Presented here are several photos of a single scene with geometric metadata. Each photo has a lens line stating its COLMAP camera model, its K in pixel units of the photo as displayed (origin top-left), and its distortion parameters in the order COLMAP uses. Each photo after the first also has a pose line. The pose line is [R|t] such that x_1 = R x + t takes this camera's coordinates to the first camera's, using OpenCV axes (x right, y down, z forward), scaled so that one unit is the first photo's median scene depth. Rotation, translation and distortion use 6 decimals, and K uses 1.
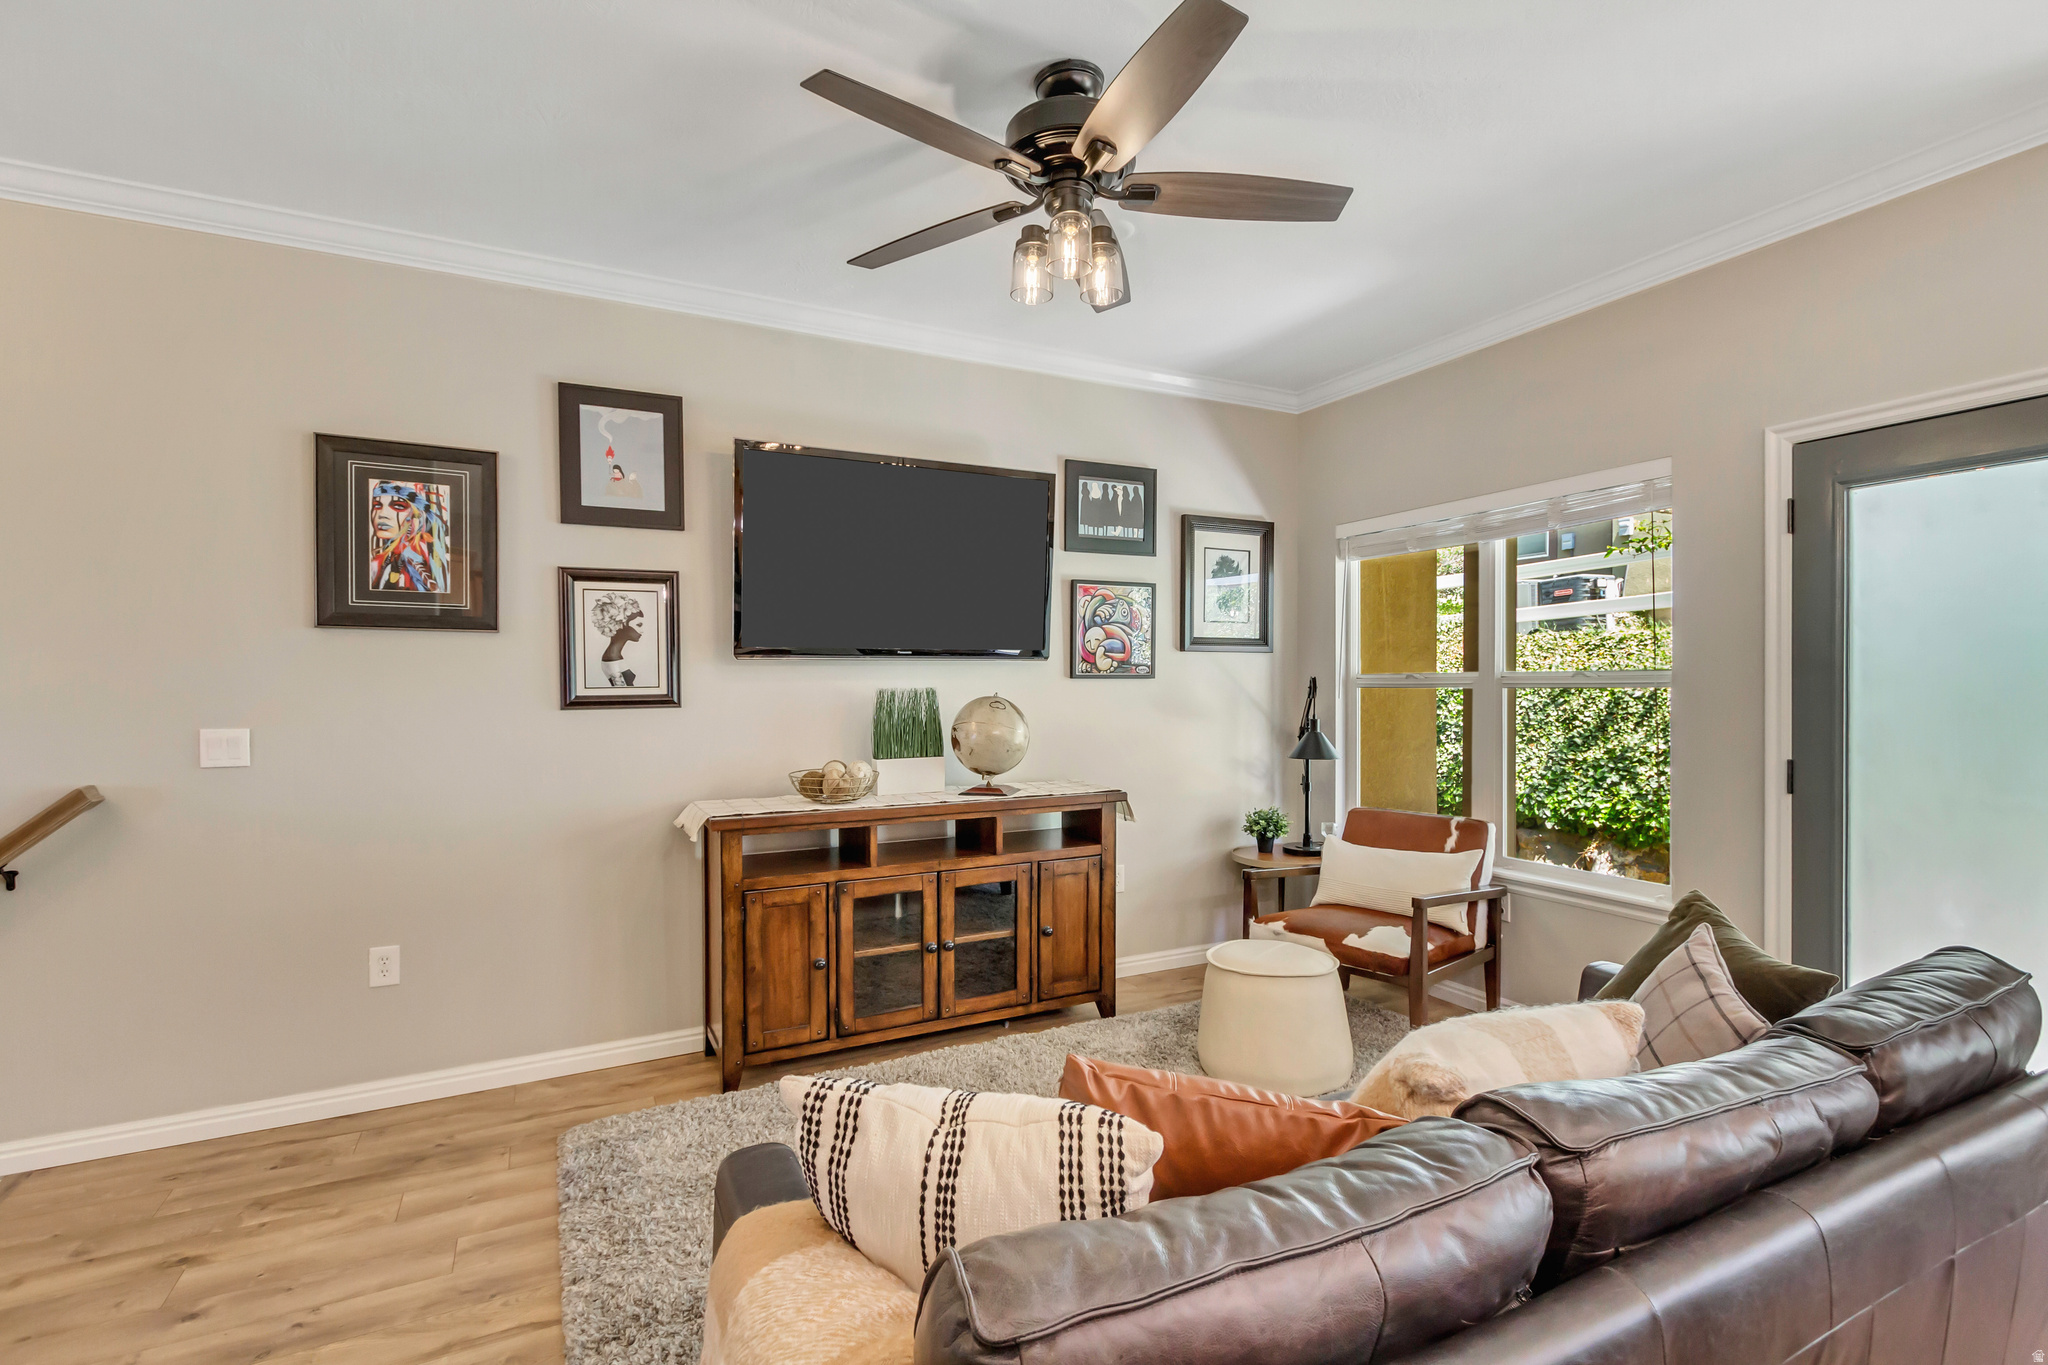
lens RADIAL K [[944.7, 0, 1022.2], [0, 944.7, 698.3], [0, 0, 1]] dist [0.008696, -0.000817]
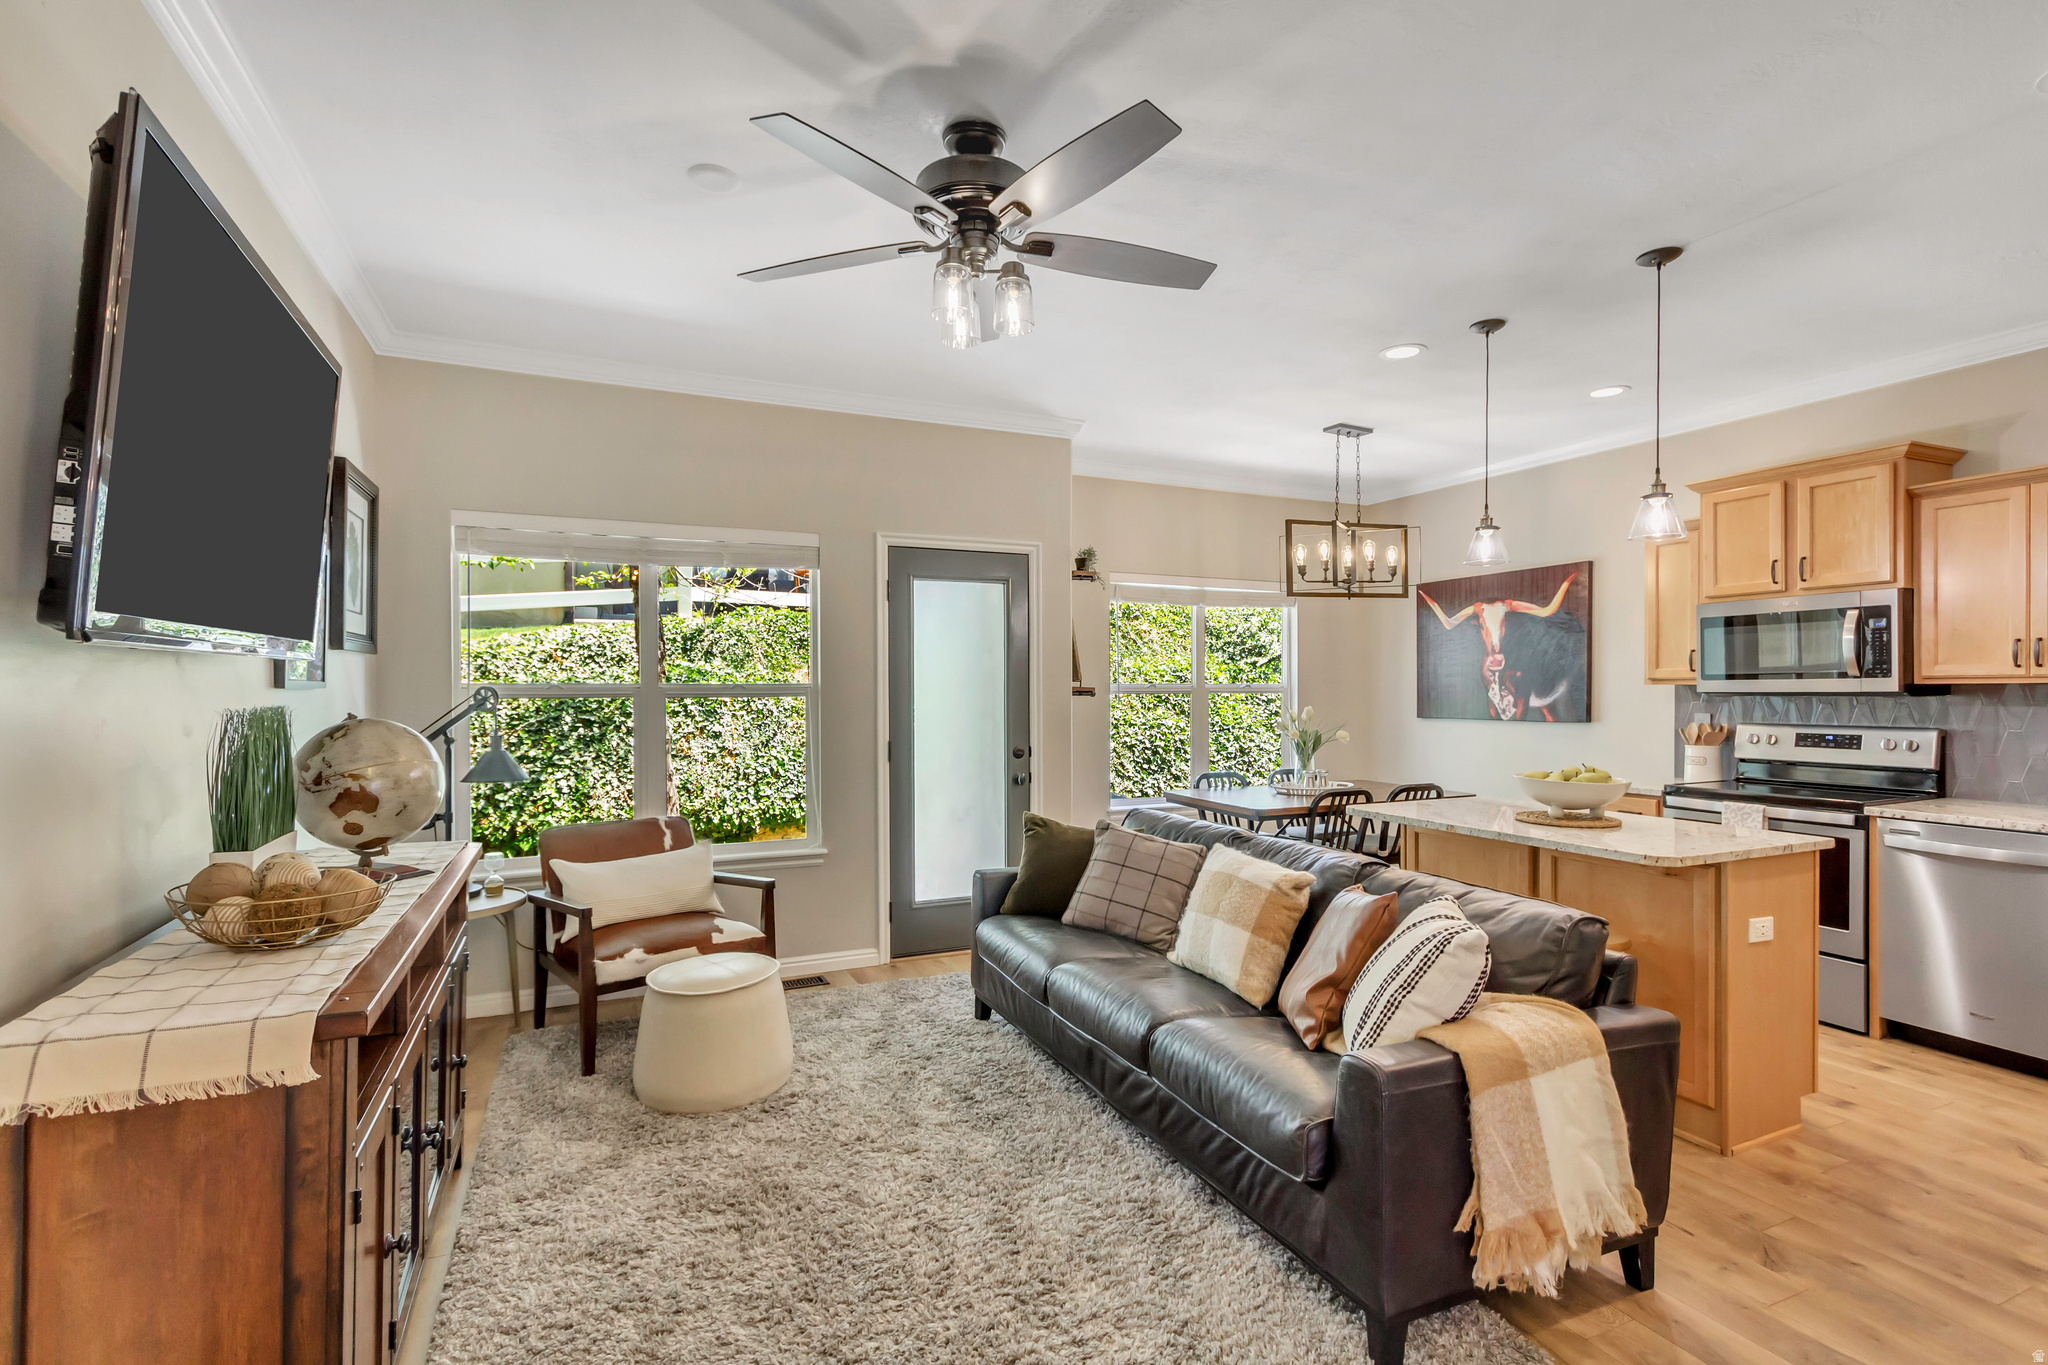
lens RADIAL K [[944.7, 0, 1022.2], [0, 944.7, 698.3], [0, 0, 1]] dist [0.008696, -0.000817]
pose [[0.048024, -0.009223, 0.998804, -0.685101], [0.014630, 0.999857, 0.008530, -0.015622], [-0.998739, 0.014203, 0.048152, 0.604181]]
